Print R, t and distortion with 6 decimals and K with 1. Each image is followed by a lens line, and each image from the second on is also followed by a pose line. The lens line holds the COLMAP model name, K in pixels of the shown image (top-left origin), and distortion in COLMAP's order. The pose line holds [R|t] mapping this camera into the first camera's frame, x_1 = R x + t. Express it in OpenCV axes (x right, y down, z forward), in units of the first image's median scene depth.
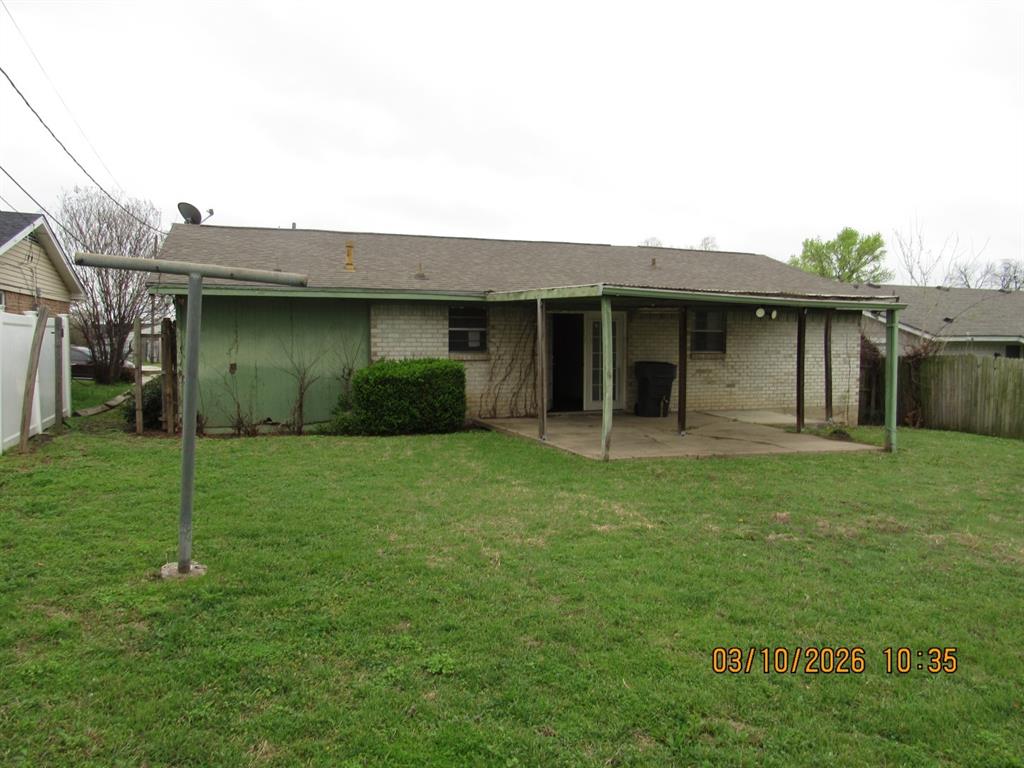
lens RADIAL K [[728.7, 0, 508.4], [0, 728.7, 381.4], [0, 0, 1]] dist [-0.030298, 0.006782]
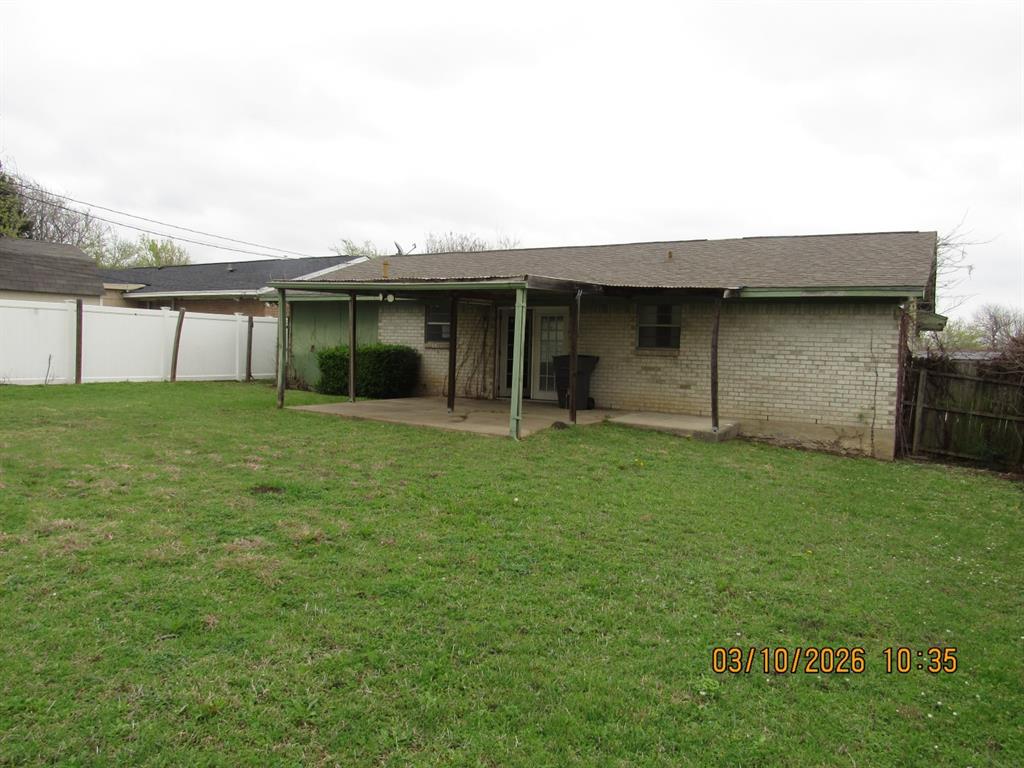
lens RADIAL K [[728.7, 0, 515.0], [0, 728.7, 383.4], [0, 0, 1]] dist [-0.030298, 0.006782]
pose [[0.638250, 0.051897, -0.768078, 0.974778], [-0.074878, 0.997179, 0.005155, 0.014387], [0.766179, 0.054221, 0.640336, 0.305920]]
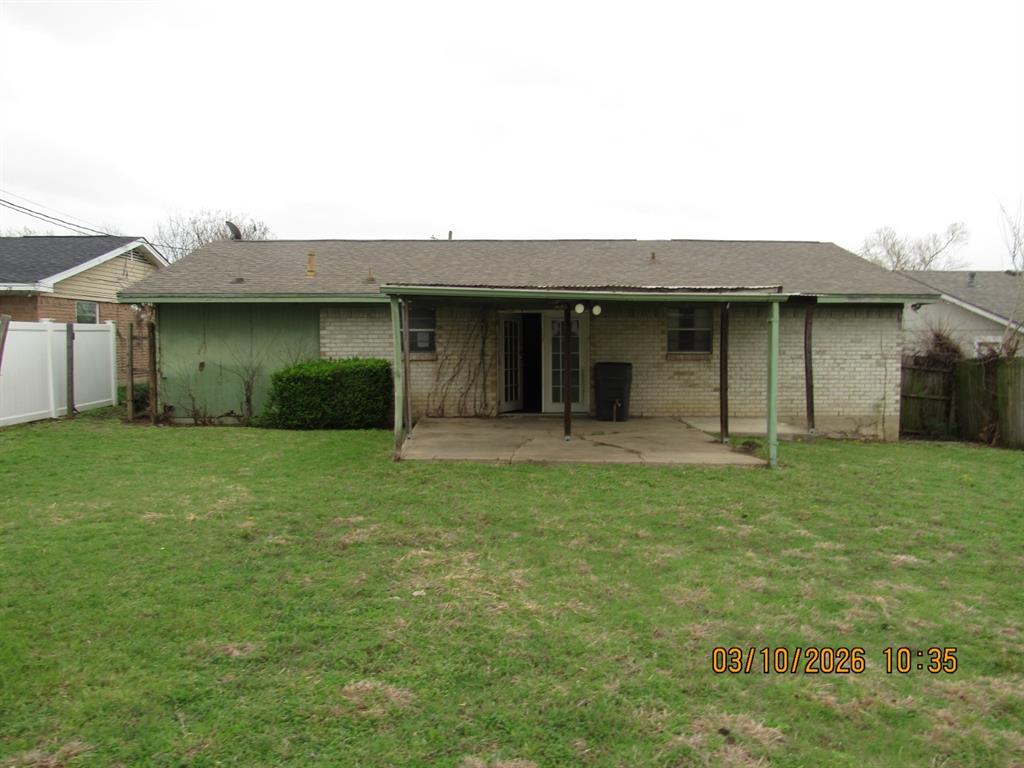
lens RADIAL K [[728.7, 0, 511.2], [0, 728.7, 383.5], [0, 0, 1]] dist [-0.030298, 0.006782]
pose [[0.947553, 0.013519, -0.319314, 0.397445], [-0.013524, 0.999906, 0.002199, -0.000256], [0.319314, 0.002235, 0.947646, 0.068950]]
